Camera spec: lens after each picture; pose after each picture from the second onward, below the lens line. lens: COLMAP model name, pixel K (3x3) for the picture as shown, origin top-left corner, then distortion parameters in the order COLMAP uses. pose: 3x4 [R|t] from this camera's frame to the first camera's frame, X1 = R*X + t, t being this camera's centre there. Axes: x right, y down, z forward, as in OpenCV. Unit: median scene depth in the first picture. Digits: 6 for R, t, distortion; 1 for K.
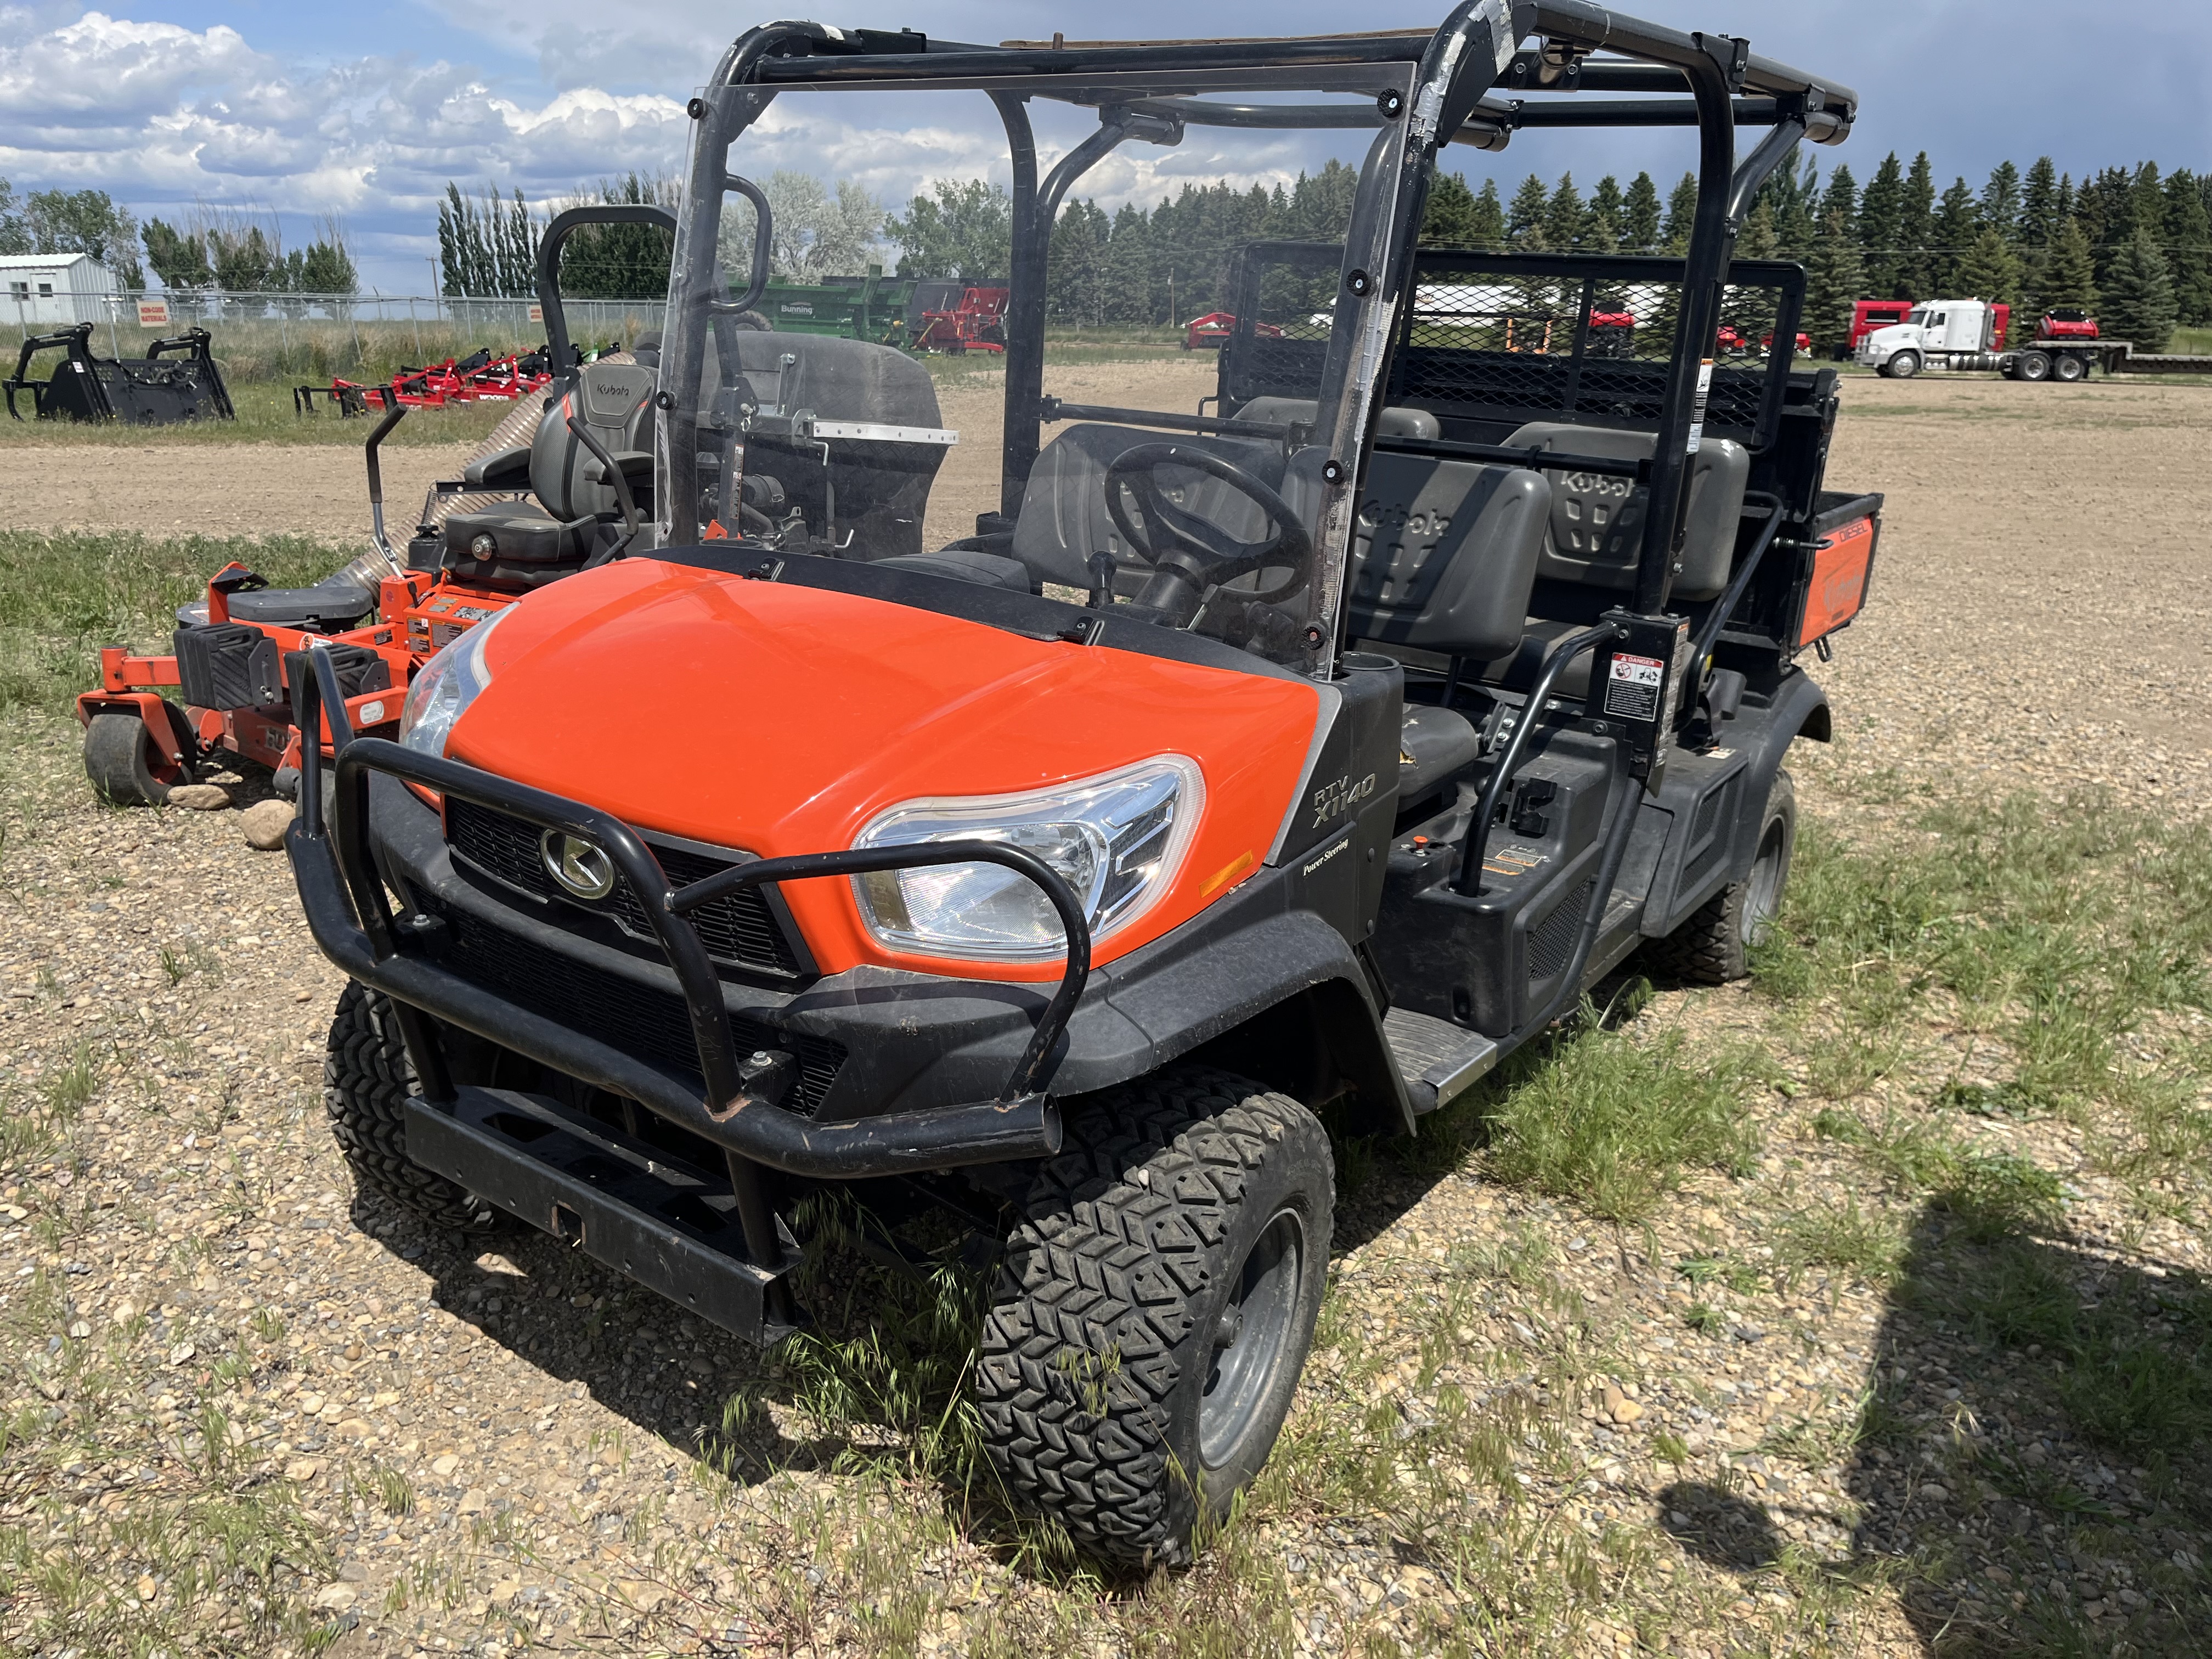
lens RADIAL K [[1702.6, 0, 1107.5], [0, 1702.6, 833.5], [0, 0, 1]] dist [0.017298, -0.027419]
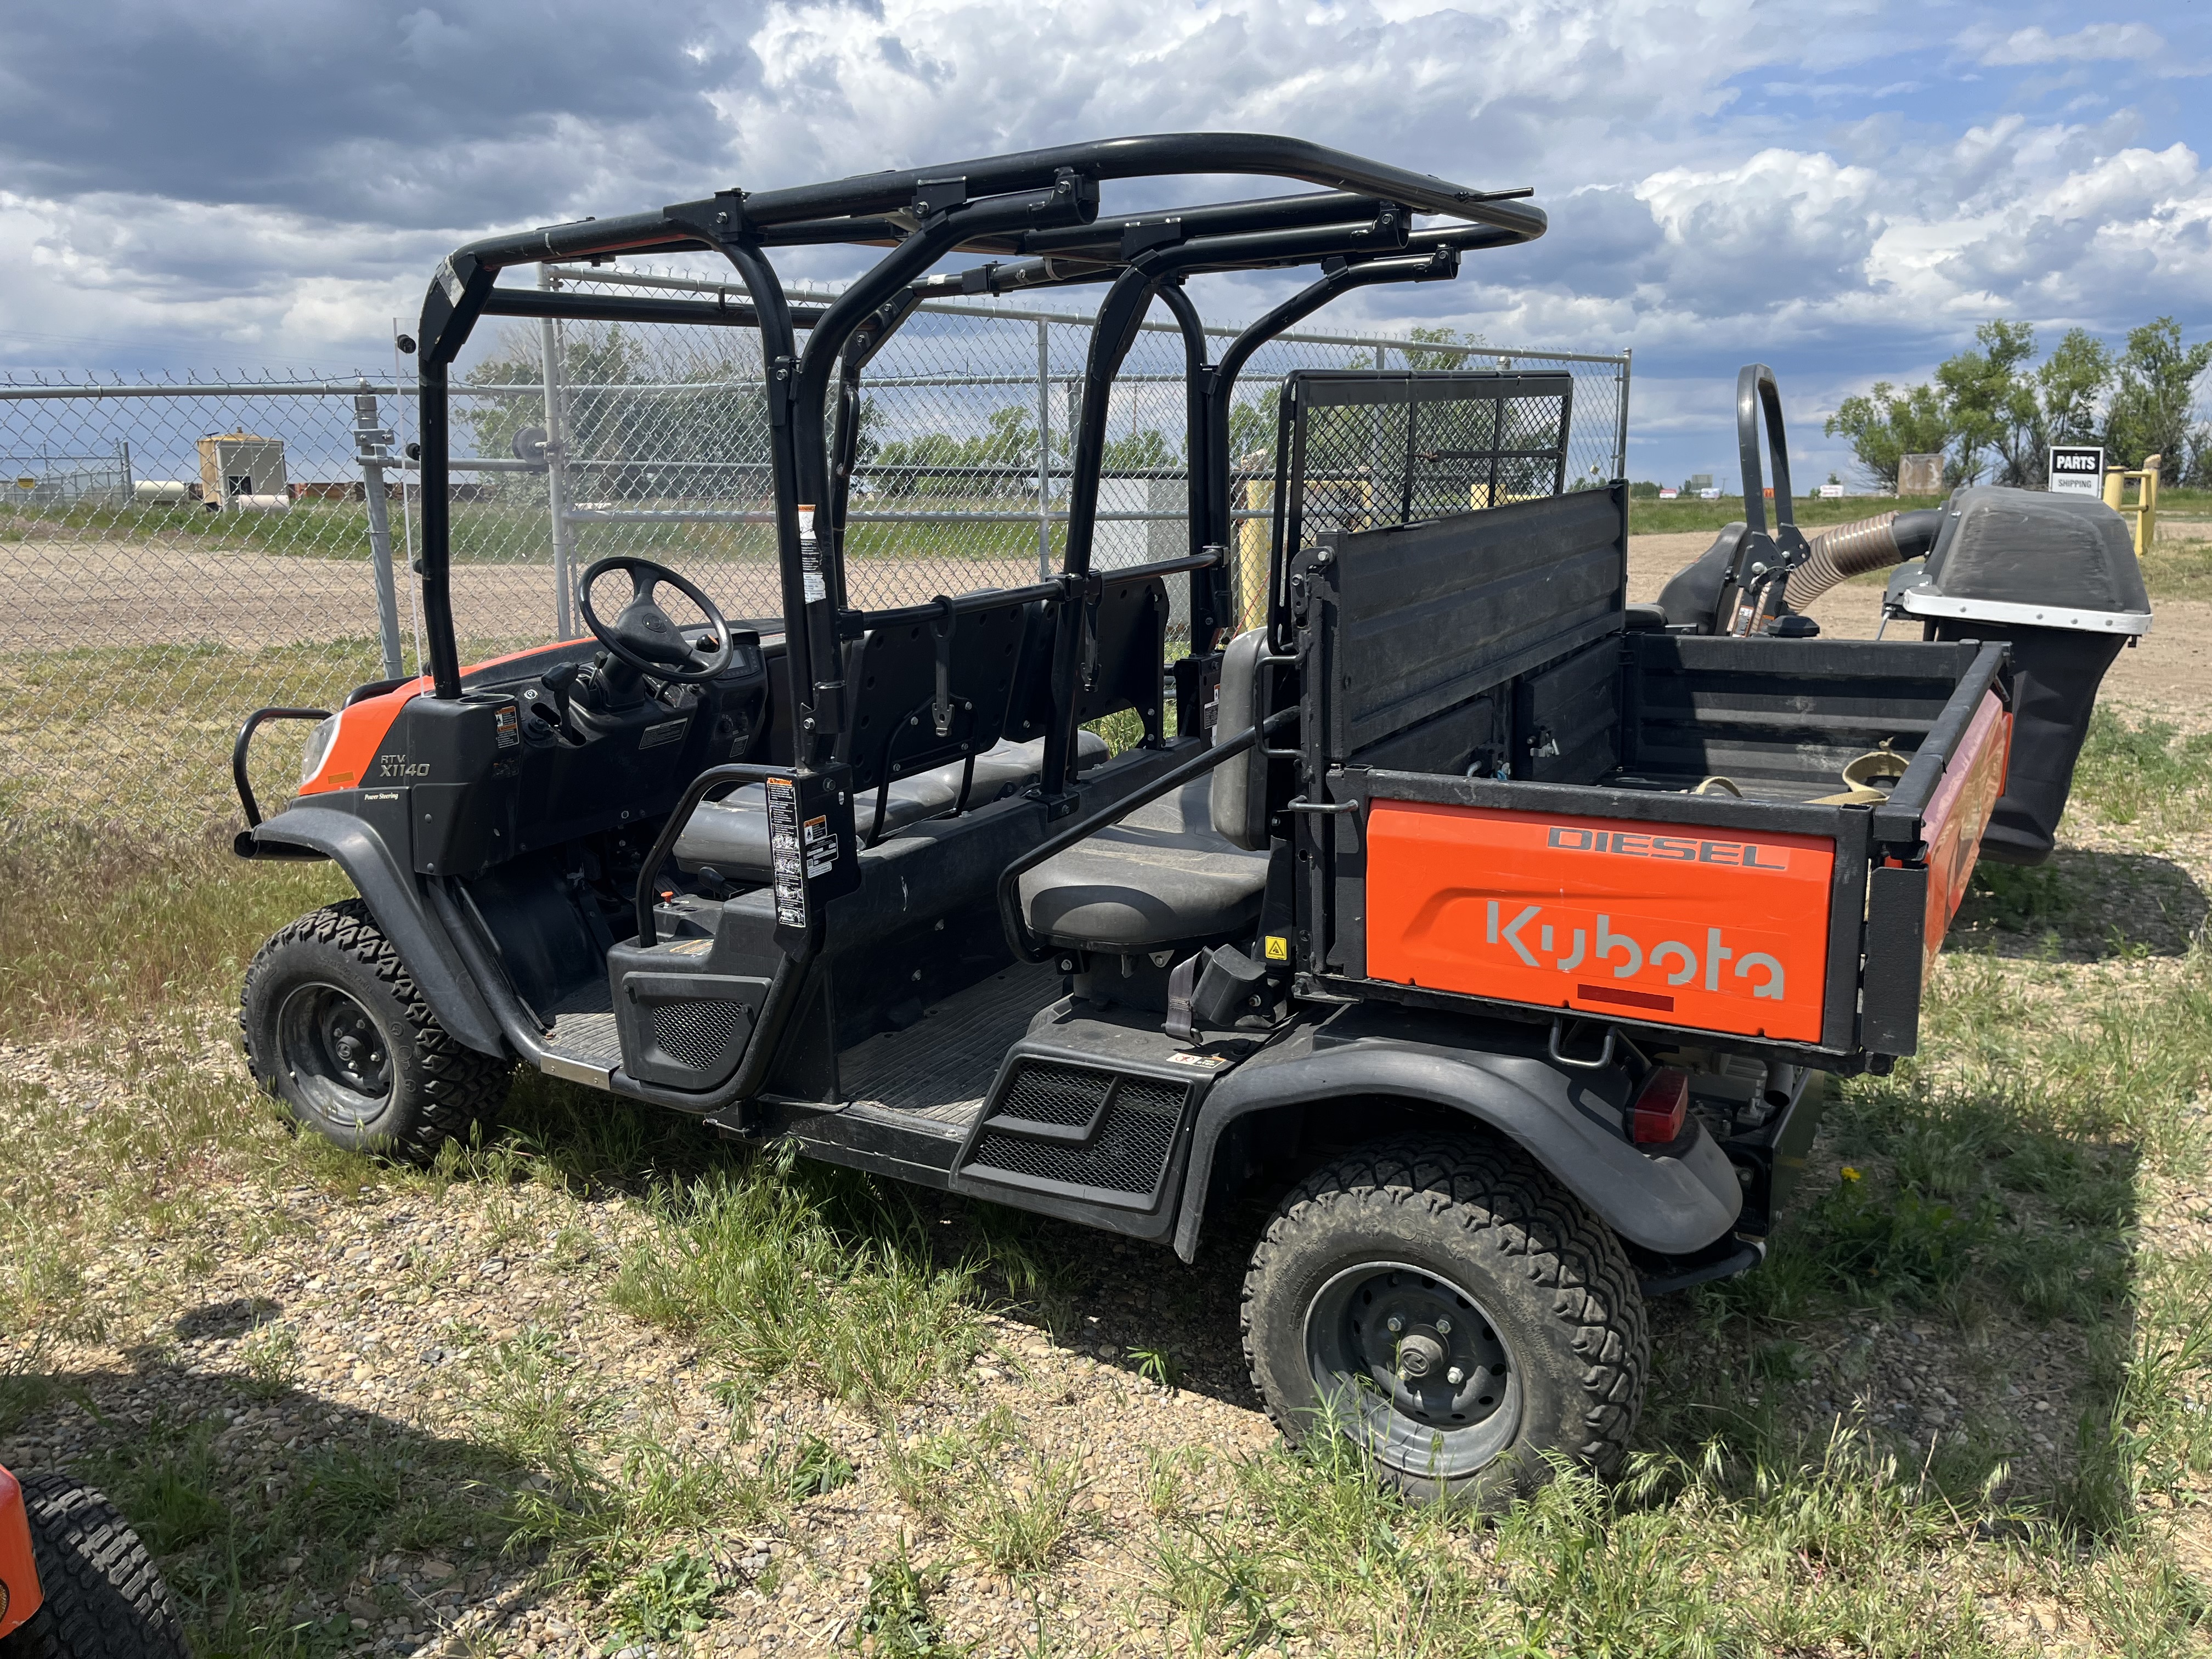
lens RADIAL K [[1702.6, 0, 1112.0], [0, 1702.6, 821.7], [0, 0, 1]] dist [0.017298, -0.027419]
pose [[0.081790, 0.180259, -0.980213, 1.381847], [-0.284957, 0.946681, 0.150316, -0.314756], [0.955044, 0.267024, 0.128795, 1.139331]]
